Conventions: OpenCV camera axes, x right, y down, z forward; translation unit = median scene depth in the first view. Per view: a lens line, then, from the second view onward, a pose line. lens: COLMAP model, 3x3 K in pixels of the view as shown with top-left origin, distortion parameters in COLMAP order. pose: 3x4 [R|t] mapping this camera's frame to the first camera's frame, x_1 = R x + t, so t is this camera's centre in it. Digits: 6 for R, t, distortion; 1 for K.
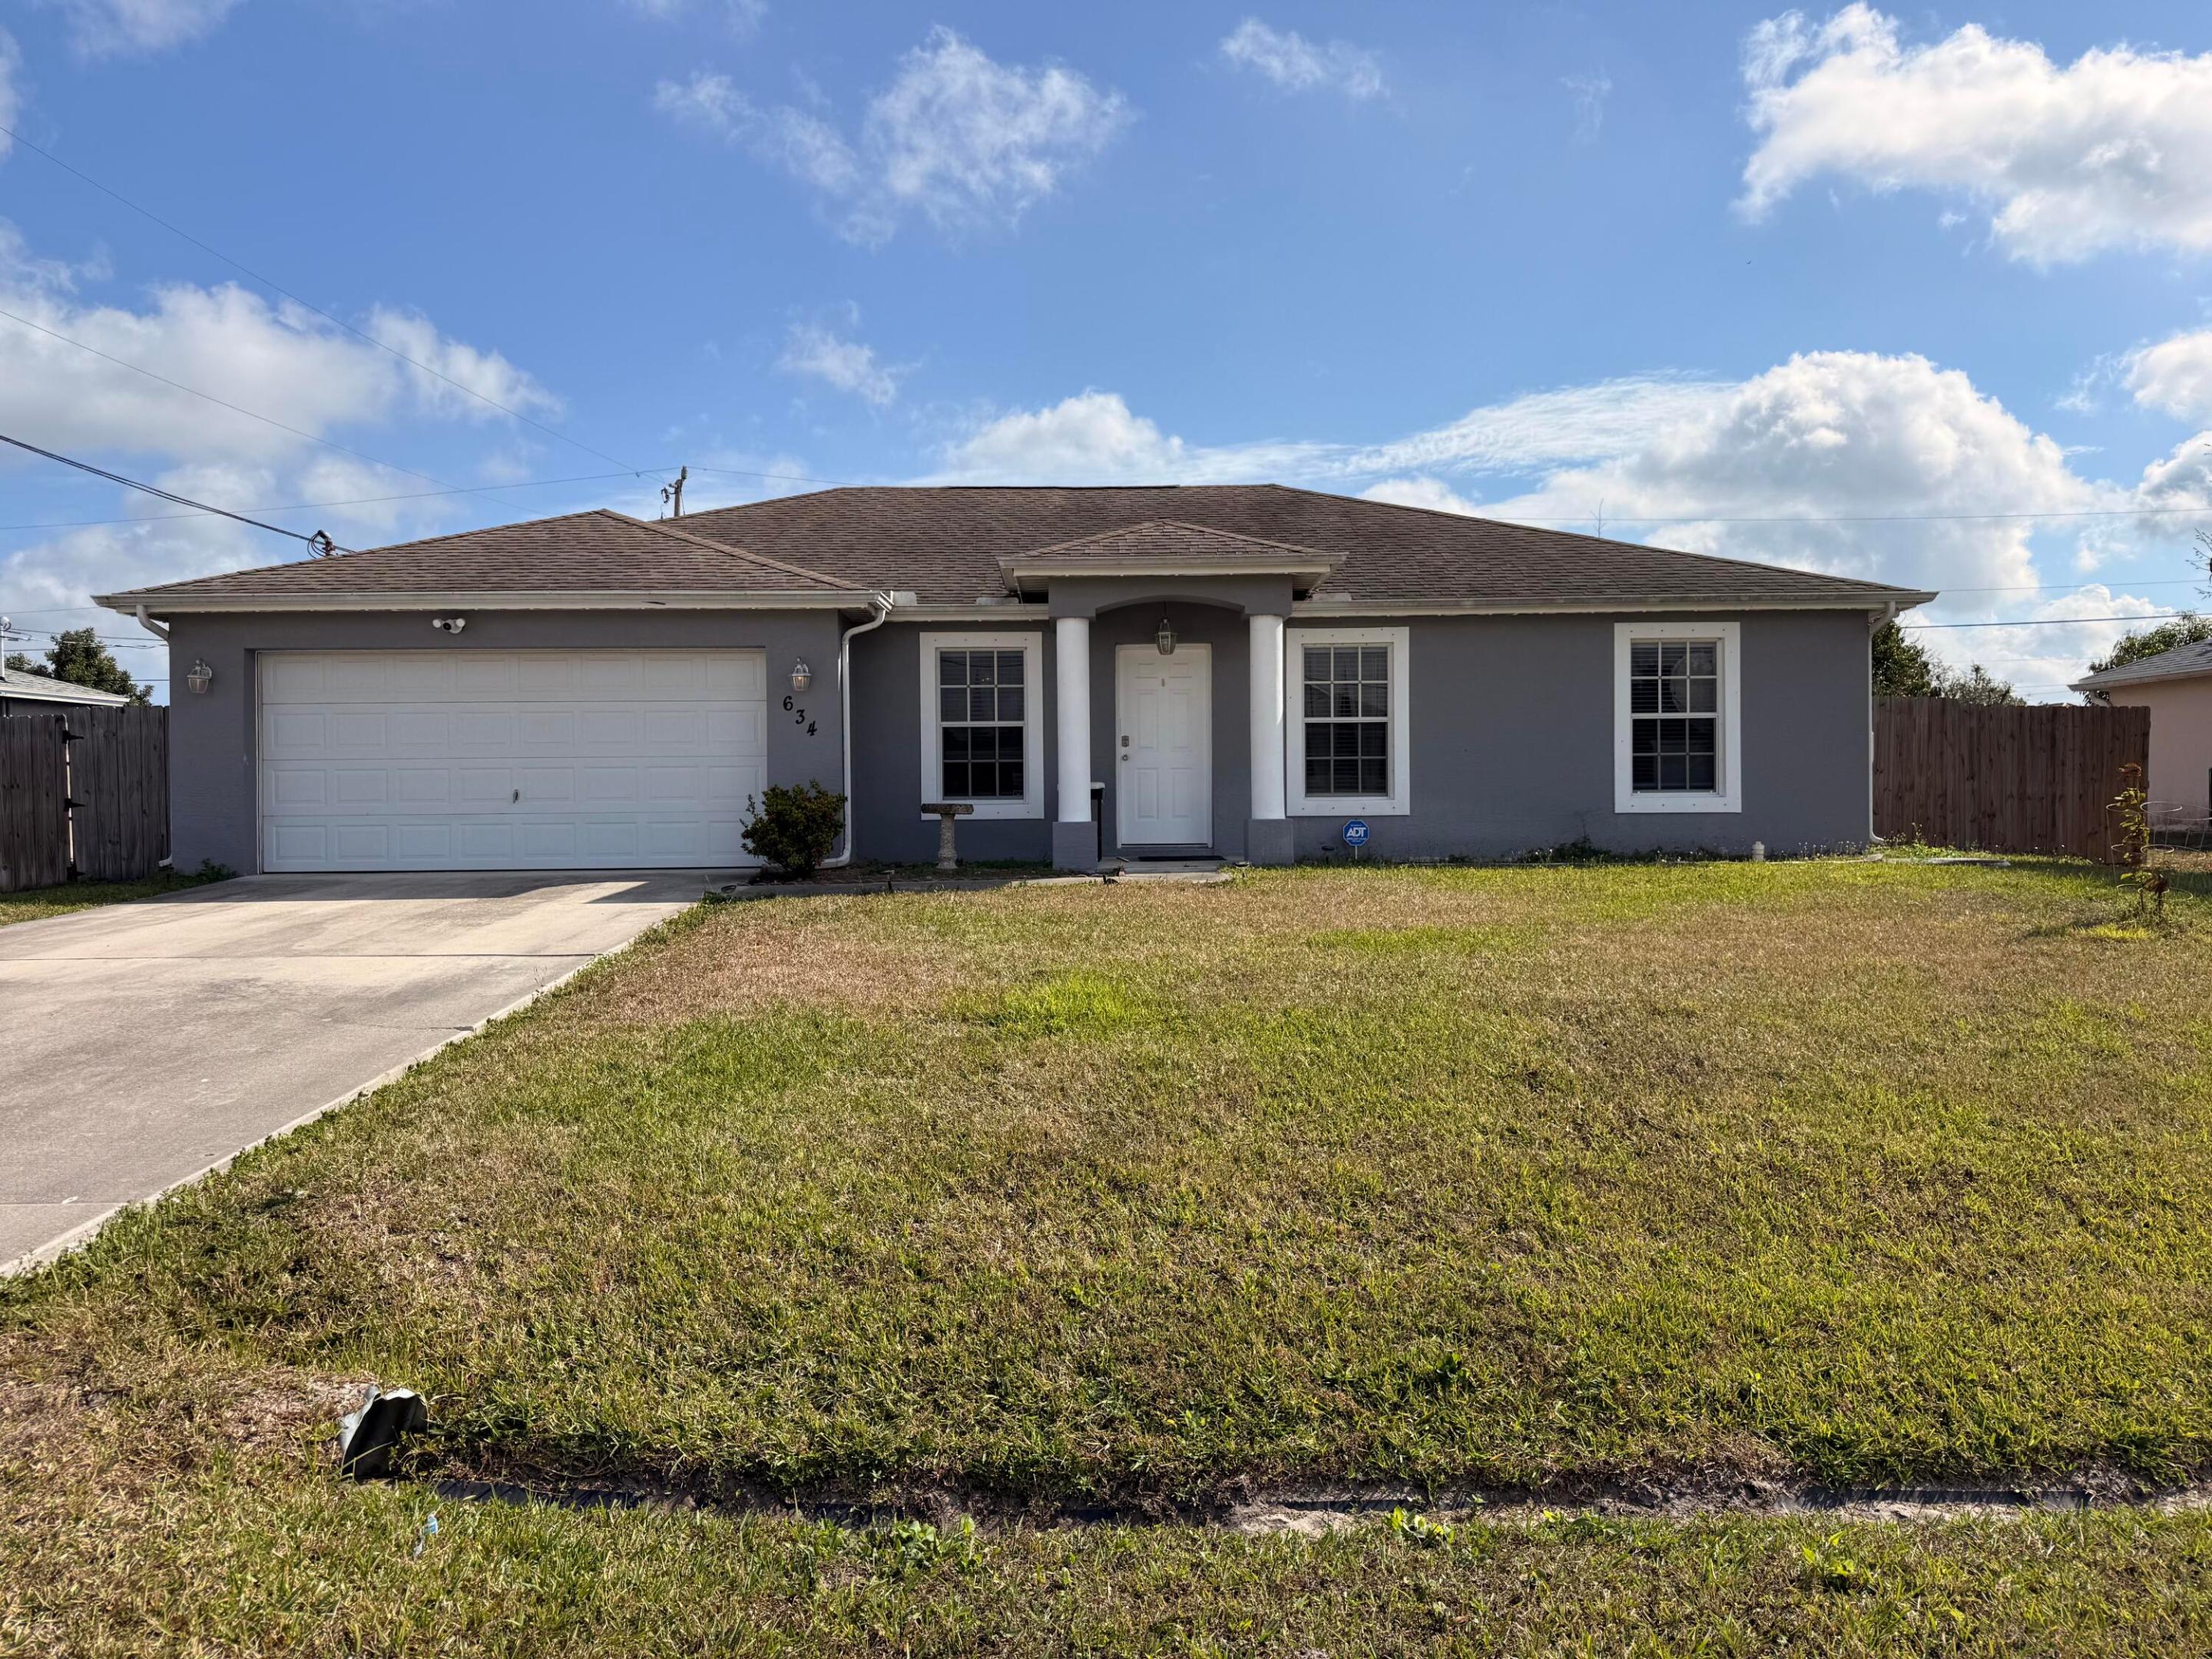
lens RADIAL K [[1551.5, 0, 1109.6], [0, 1551.5, 823.9], [0, 0, 1]] dist [0.052195, -0.062793]
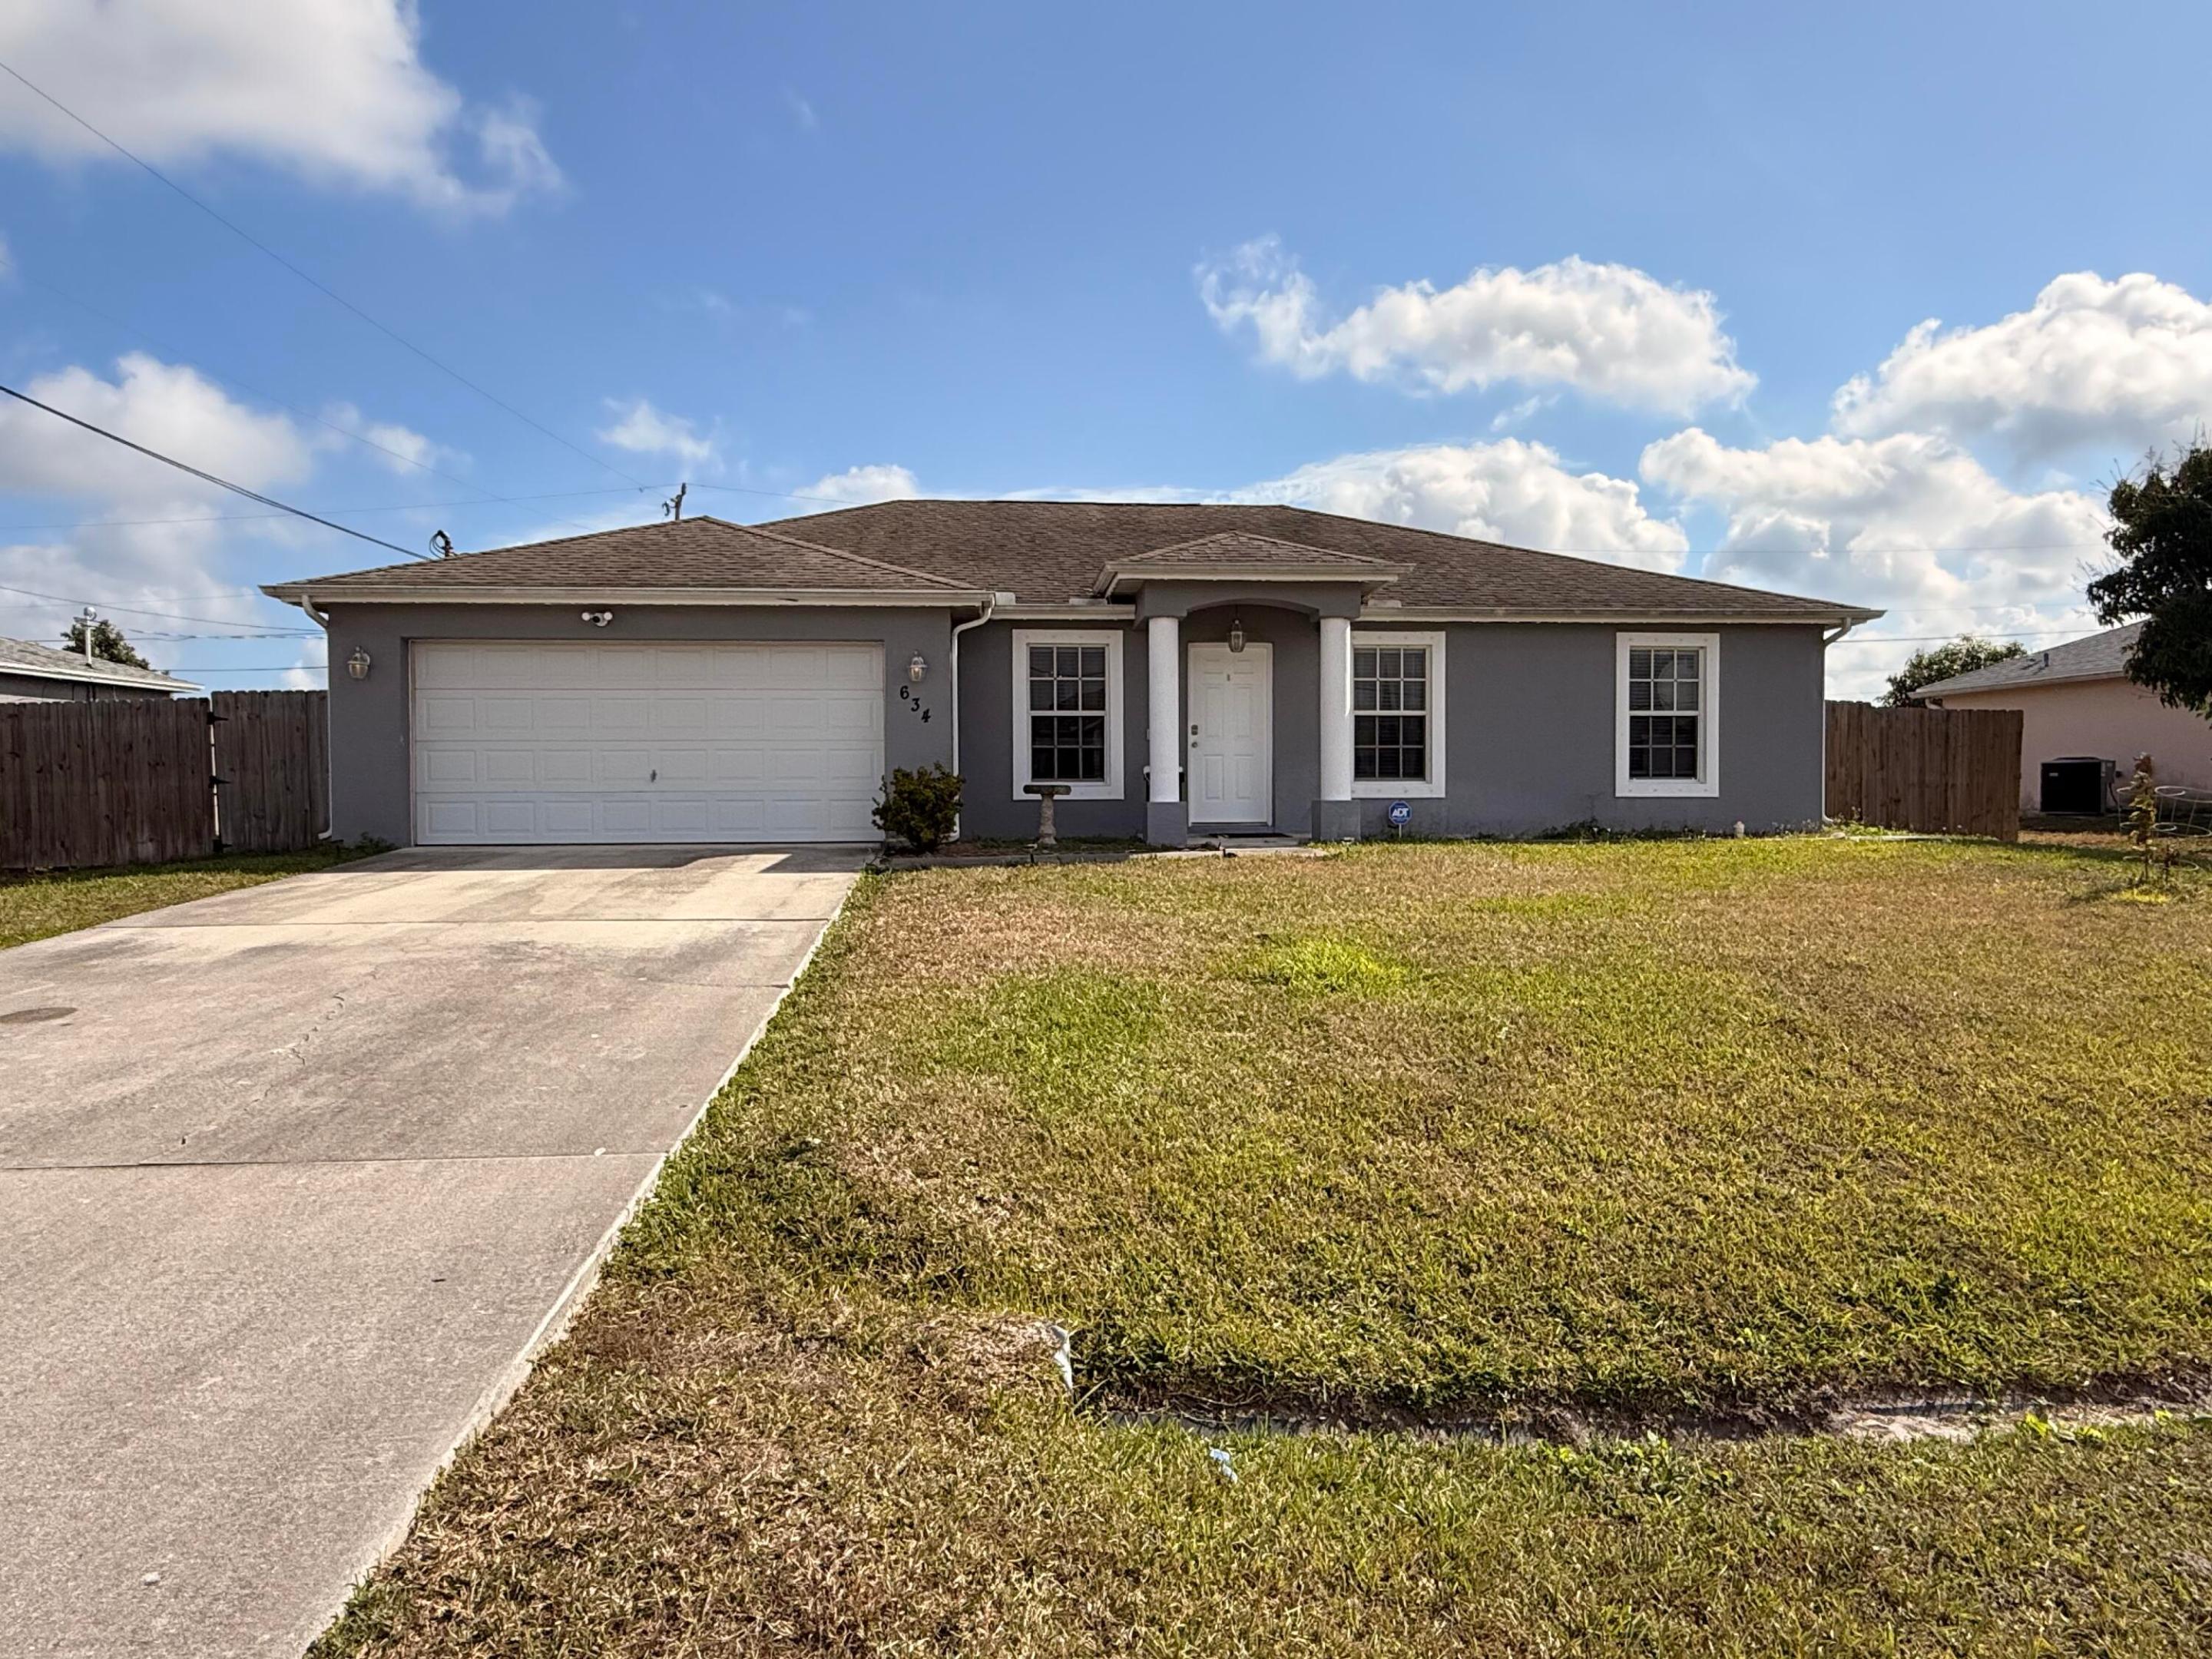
lens RADIAL K [[1364.0, 0, 1113.2], [0, 1364.0, 841.1], [0, 0, 1]] dist [-0.018434, 0.019857]
pose [[0.996984, 0.002560, 0.077559, -0.131878], [-0.004407, 0.999710, 0.023657, 0.003746], [-0.077476, -0.023928, 0.996707, 0.026253]]
